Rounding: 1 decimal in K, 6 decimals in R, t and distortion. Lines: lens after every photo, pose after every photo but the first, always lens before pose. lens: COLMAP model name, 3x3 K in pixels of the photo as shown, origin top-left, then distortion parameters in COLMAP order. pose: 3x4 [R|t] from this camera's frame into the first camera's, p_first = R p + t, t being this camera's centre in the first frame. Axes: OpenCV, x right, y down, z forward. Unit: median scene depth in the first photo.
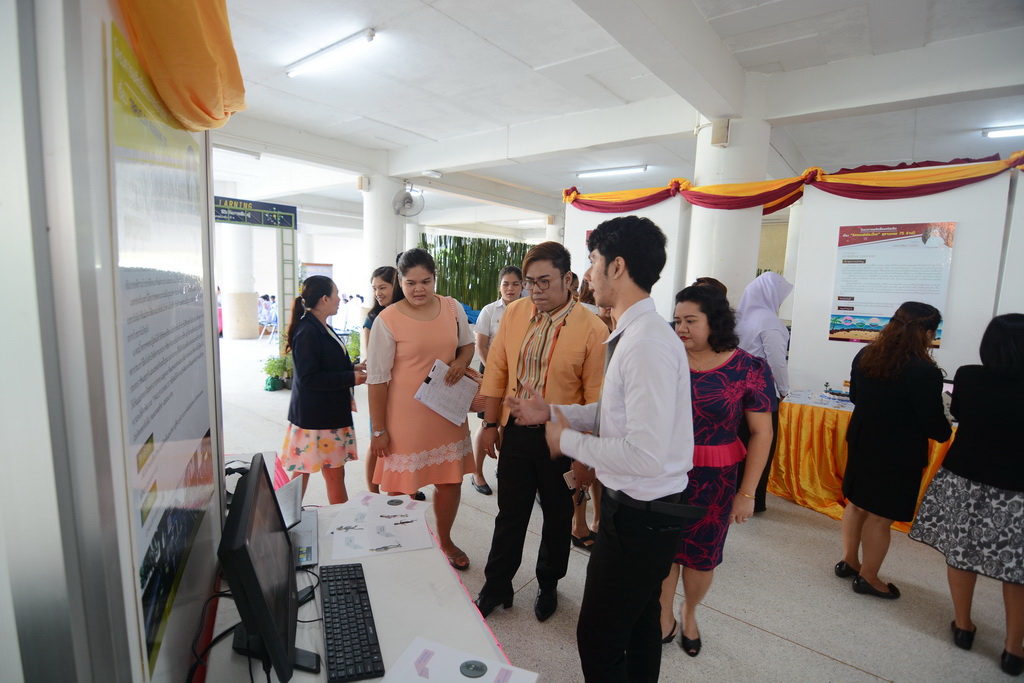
lens RADIAL K [[492.1, 0, 508.7], [0, 492.1, 343.6], [0, 0, 1]] dist [-0.009792, -0.008174]
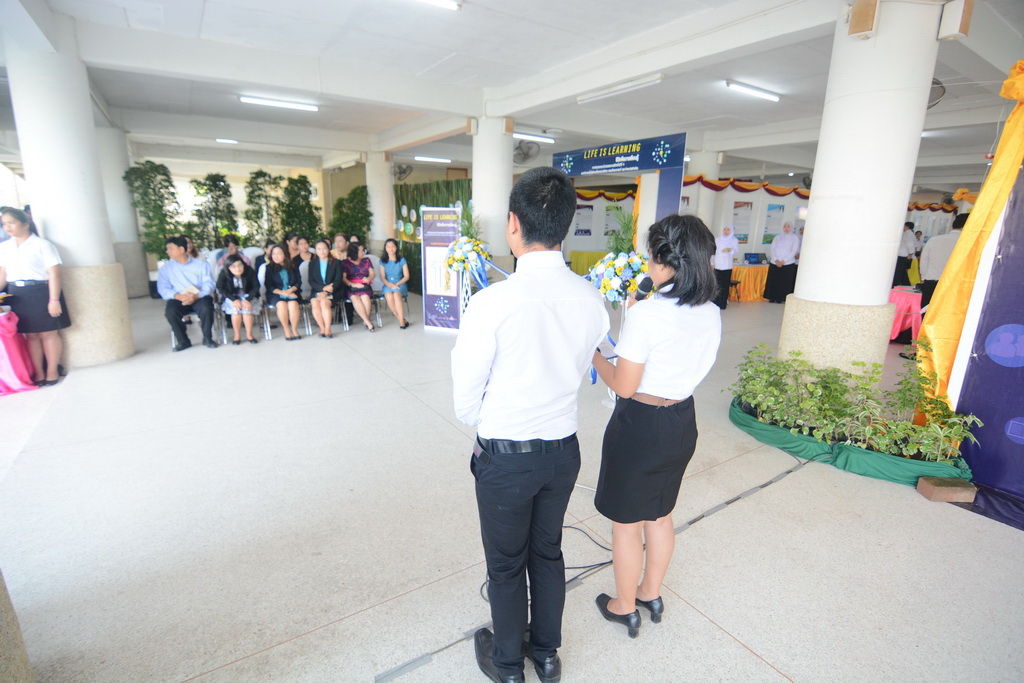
lens RADIAL K [[492.1, 0, 505.6], [0, 492.1, 347.5], [0, 0, 1]] dist [-0.009792, -0.008174]
pose [[-0.312846, 0.206259, -0.927138, 0.396361], [-0.156815, 0.951523, 0.264599, -0.144924], [0.936769, 0.228168, -0.265335, 1.118719]]
